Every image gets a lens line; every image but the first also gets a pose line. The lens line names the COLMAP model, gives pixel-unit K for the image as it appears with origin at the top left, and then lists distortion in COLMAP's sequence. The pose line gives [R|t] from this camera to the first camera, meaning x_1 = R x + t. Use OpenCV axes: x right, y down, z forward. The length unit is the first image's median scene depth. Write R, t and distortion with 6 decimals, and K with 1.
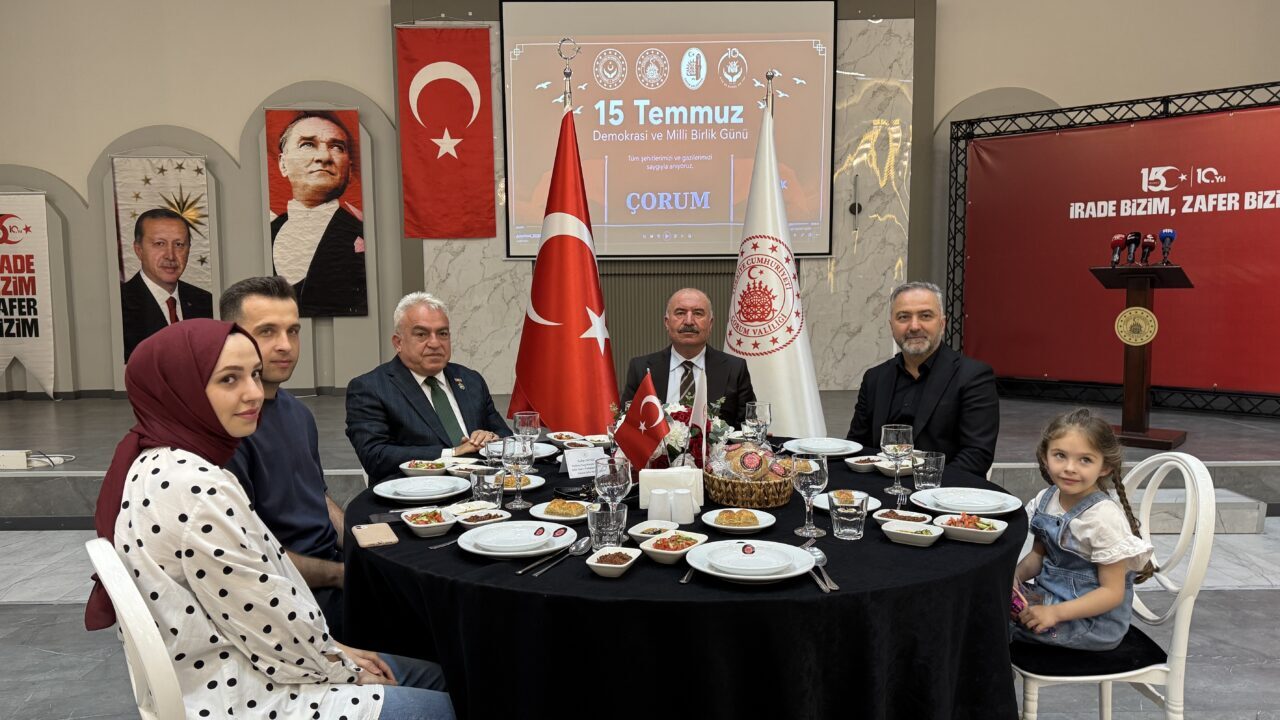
lens RADIAL K [[894.2, 0, 640.4], [0, 894.2, 362.0], [0, 0, 1]] dist [0.003825, 0.000501]
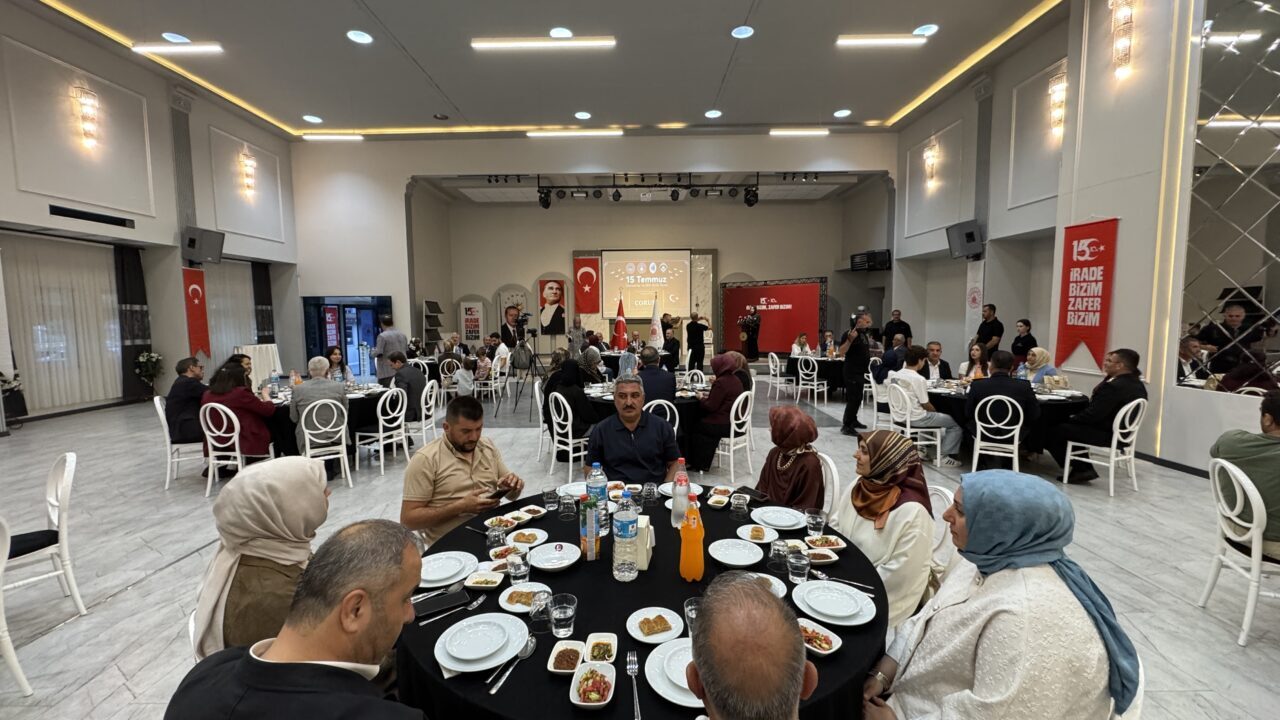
lens RADIAL K [[500.5, 0, 640.4], [0, 500.5, 358.7], [0, 0, 1]] dist [0.000453, 0.000024]
pose [[0.999627, 0.001342, -0.027265, 0.065153], [-0.001506, 0.999981, -0.005967, 0.063143], [0.027256, 0.006006, 0.999610, -1.096254]]
